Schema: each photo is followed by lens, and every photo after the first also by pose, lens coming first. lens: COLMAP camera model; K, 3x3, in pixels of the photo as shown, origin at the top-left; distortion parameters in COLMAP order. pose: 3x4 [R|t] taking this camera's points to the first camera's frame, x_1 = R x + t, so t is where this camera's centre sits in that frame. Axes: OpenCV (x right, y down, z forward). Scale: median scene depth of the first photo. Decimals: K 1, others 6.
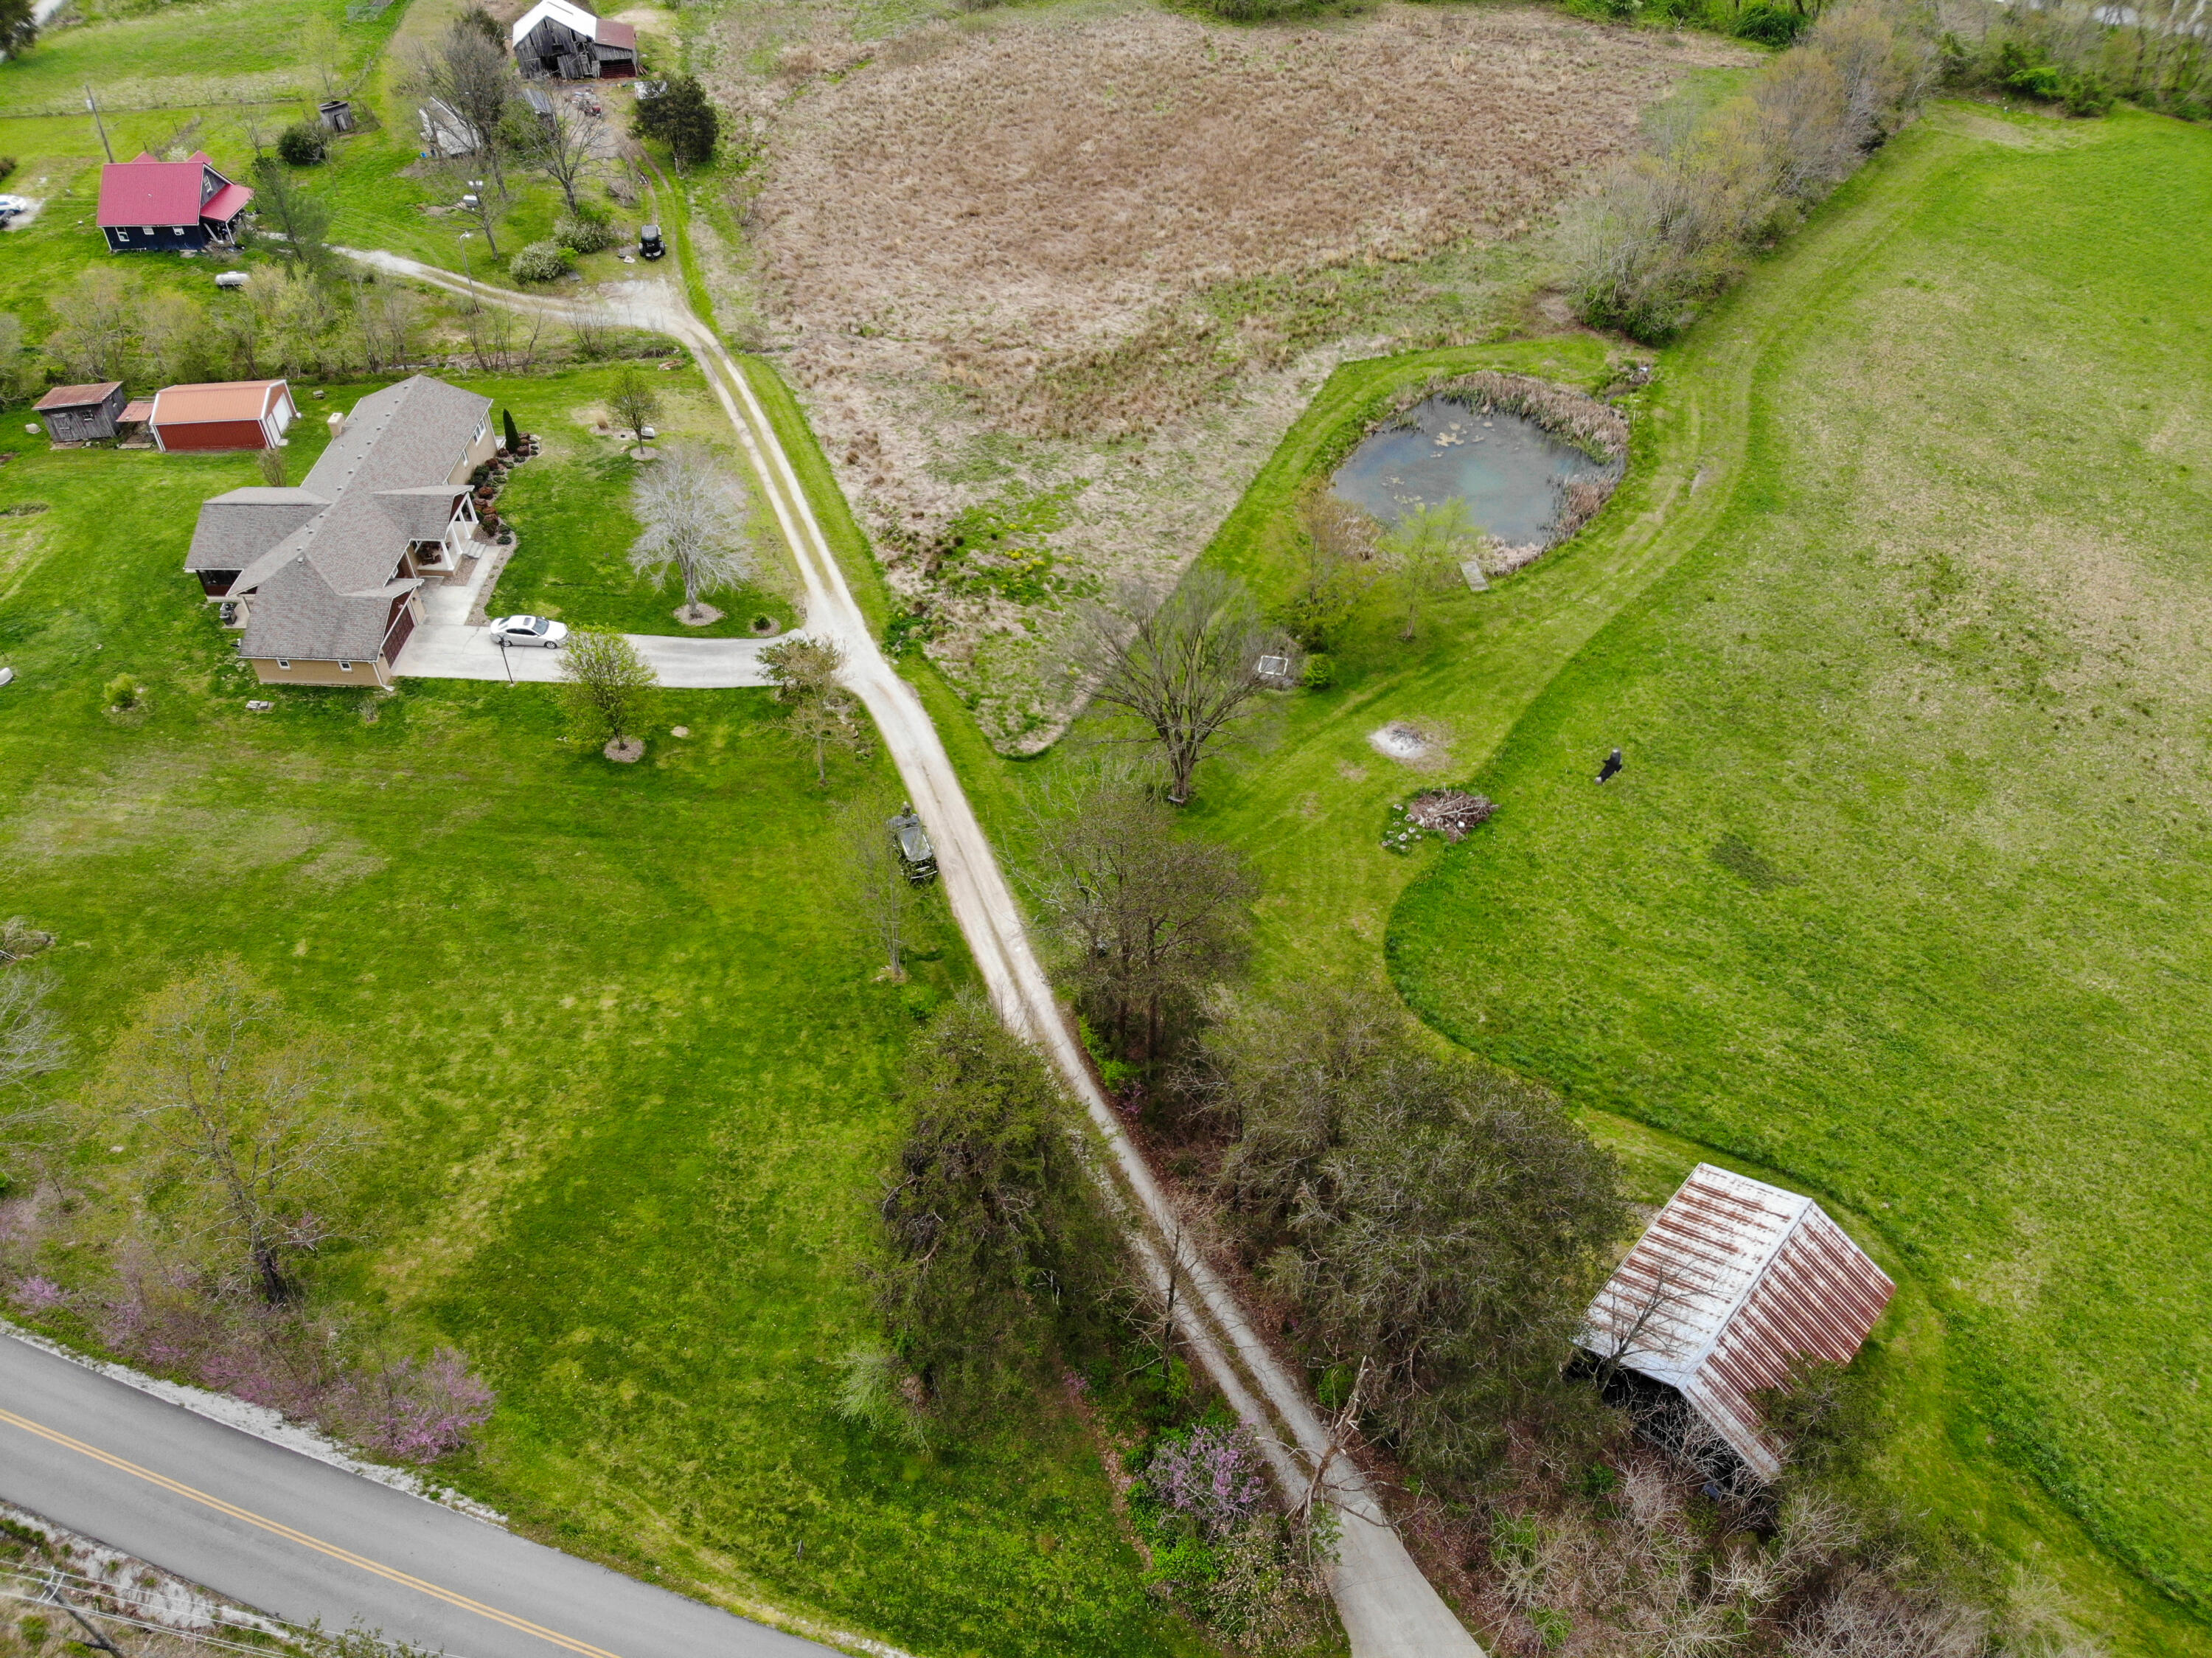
lens RADIAL K [[1642.1, 0, 1106.0], [0, 1642.1, 829.0], [0, 0, 1]] dist [0.045515, -0.157198]
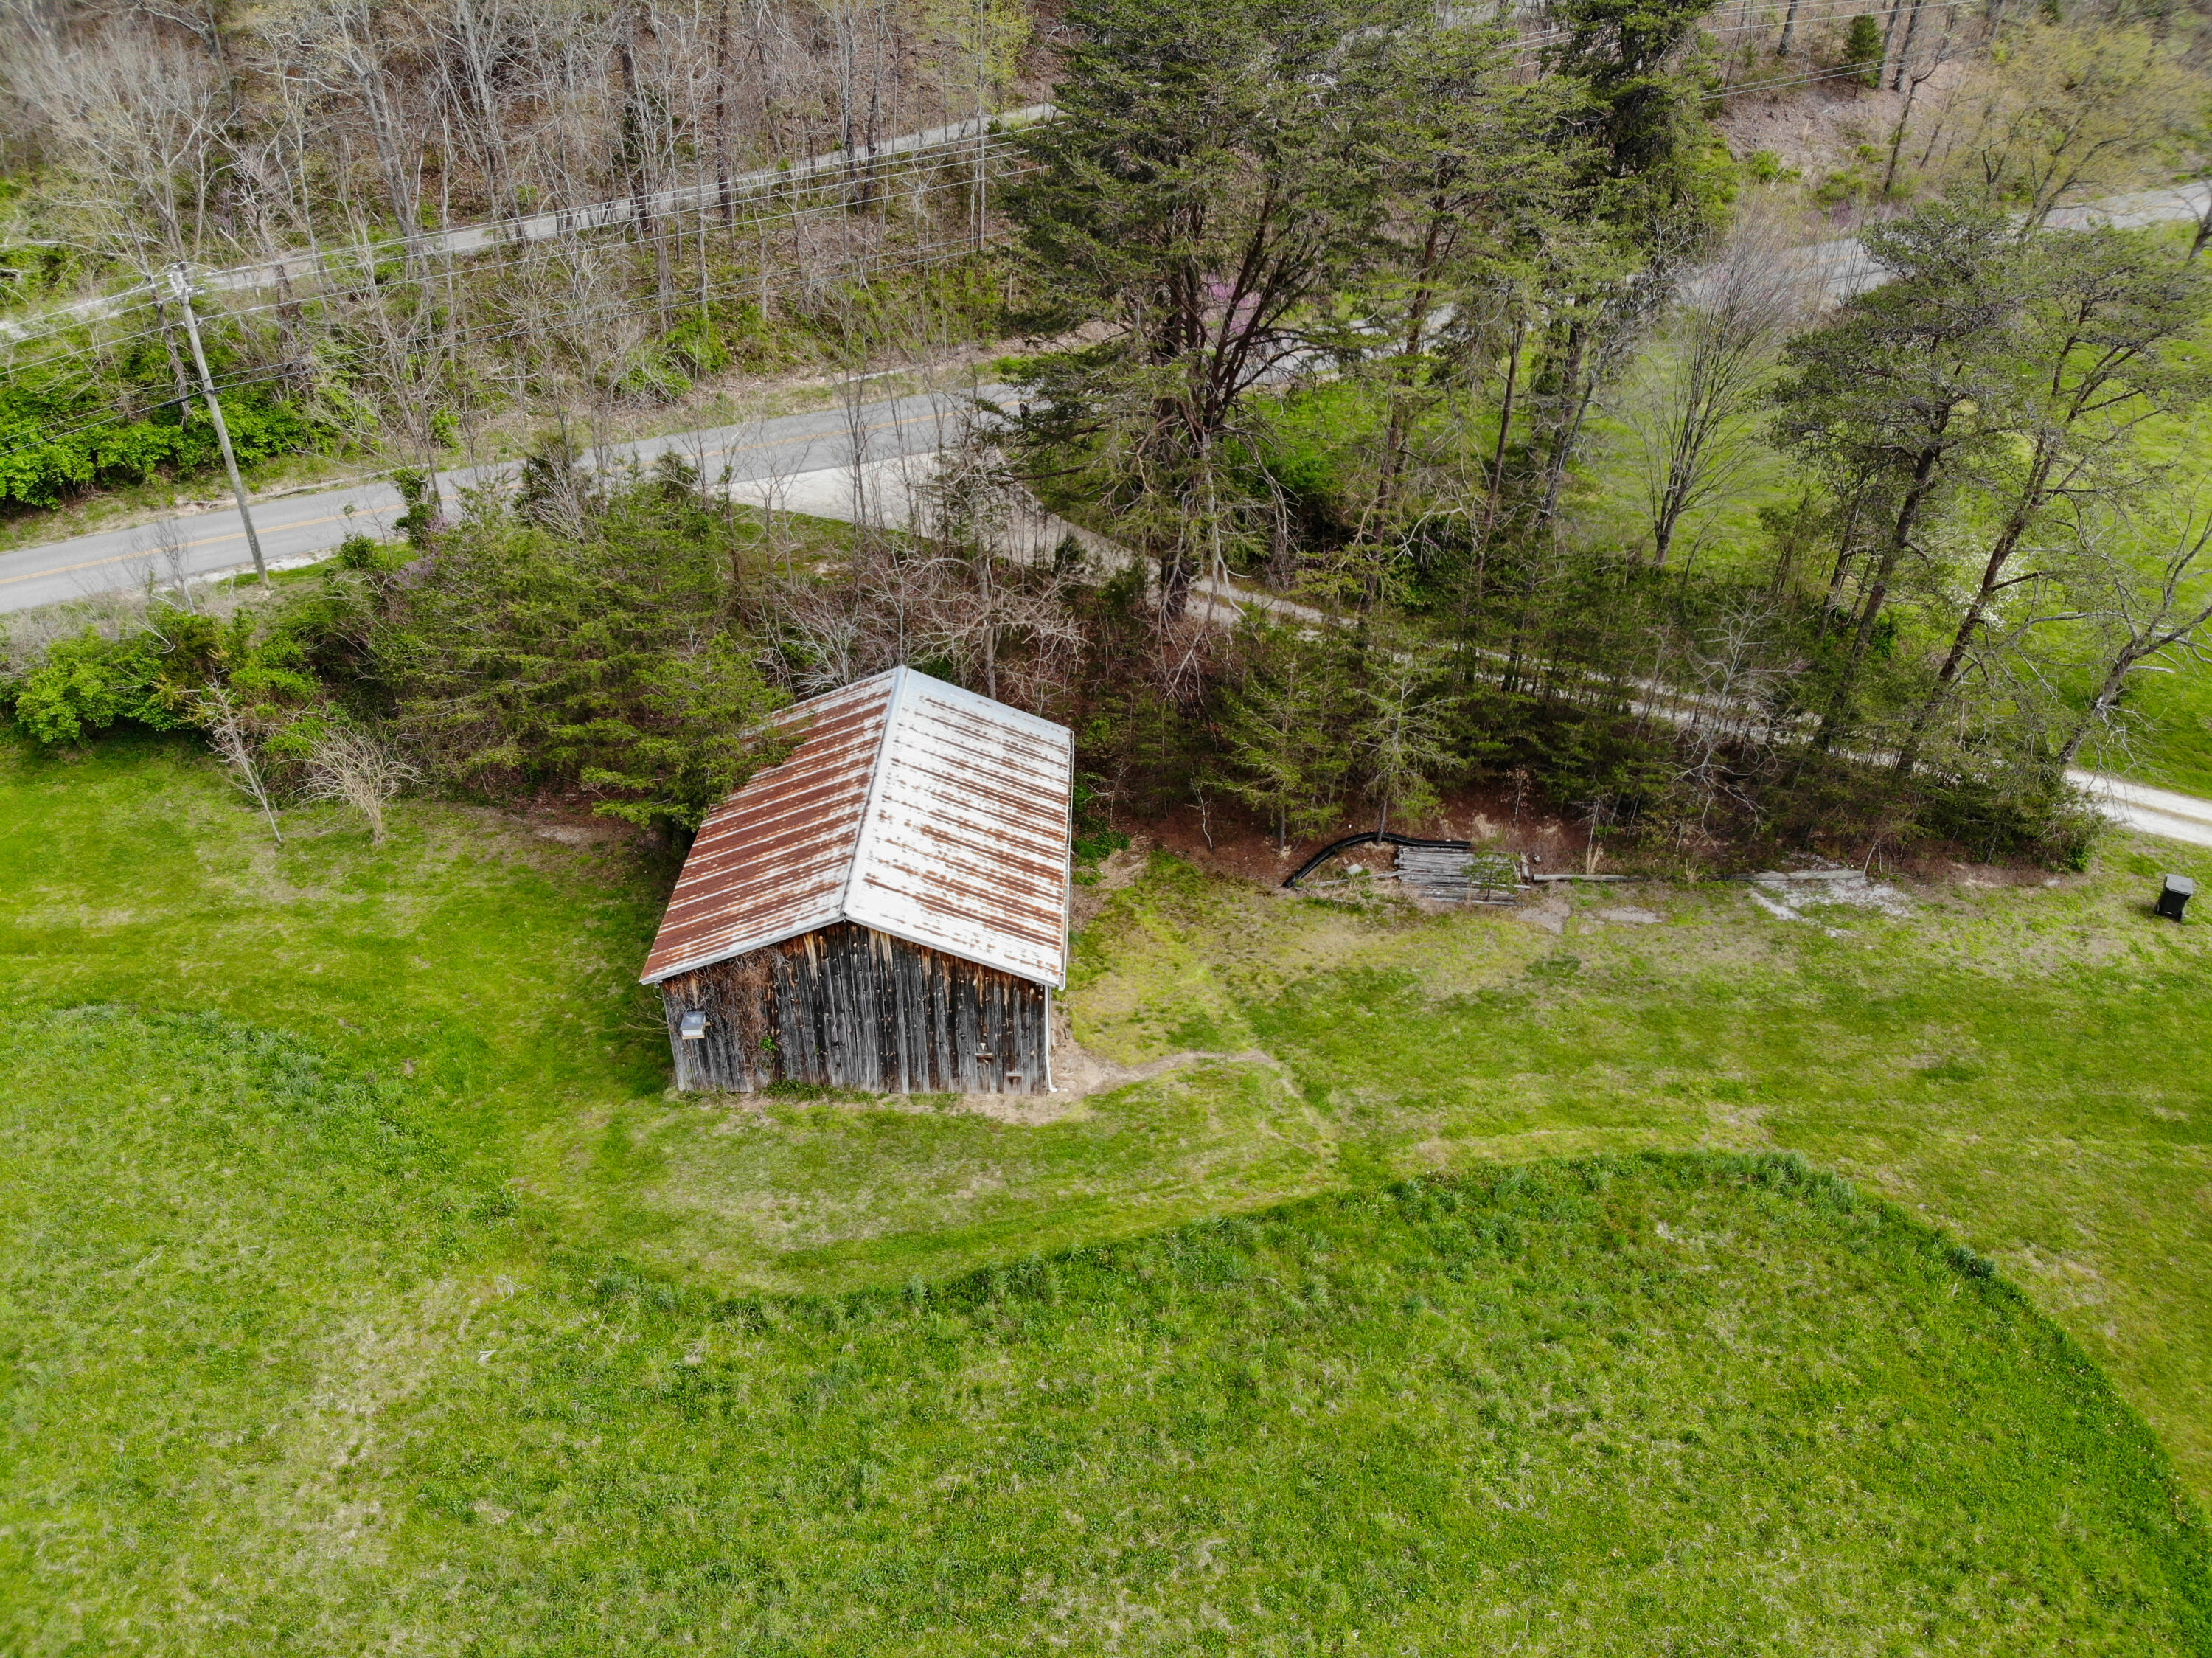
lens RADIAL K [[1623.1, 0, 1106.0], [0, 1623.1, 829.0], [0, 0, 1]] dist [0.128922, -0.305314]
pose [[-0.735344, 0.350030, -0.580301, 0.435162], [-0.488467, 0.319793, 0.811869, -0.149888], [0.469754, 0.880461, -0.064180, 0.702354]]
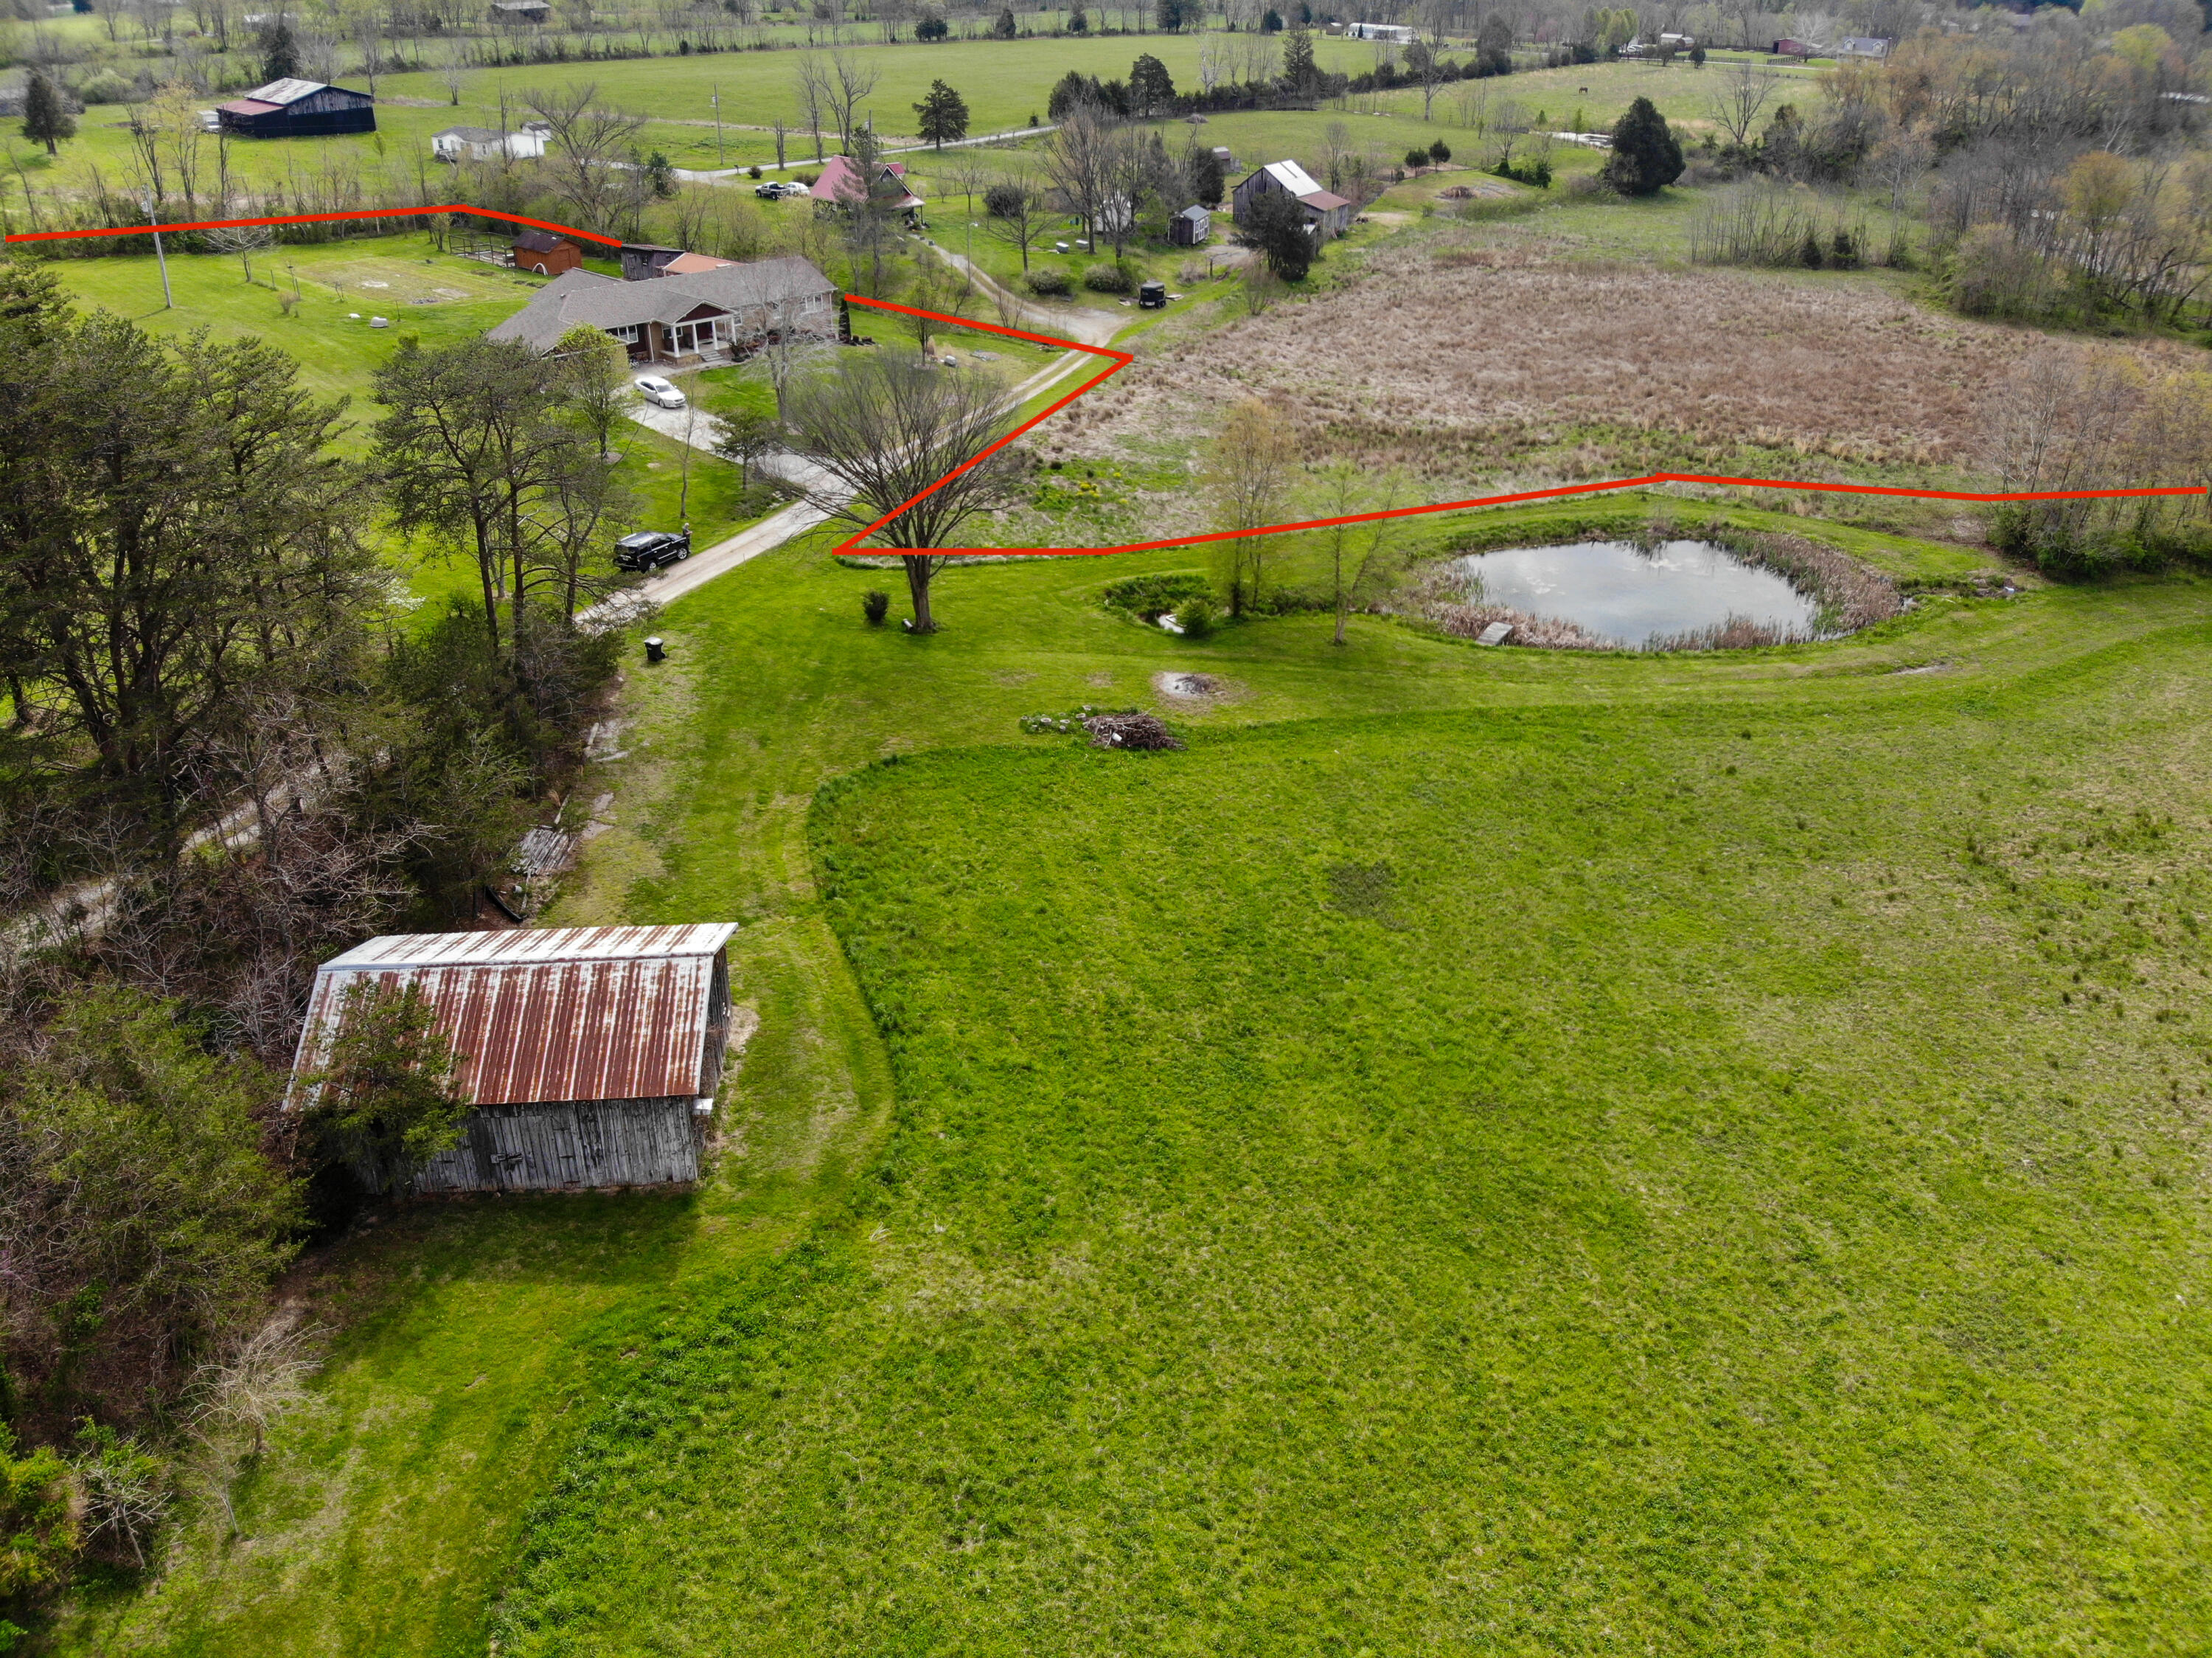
lens RADIAL K [[1618.7, 0, 1113.2], [0, 1618.7, 853.8], [0, 0, 1]] dist [0.070395, -0.190273]
pose [[0.737582, 0.343708, -0.581238, 0.641611], [-0.479727, 0.872494, -0.092828, 0.113492], [0.475221, 0.347304, 0.808421, 0.331854]]
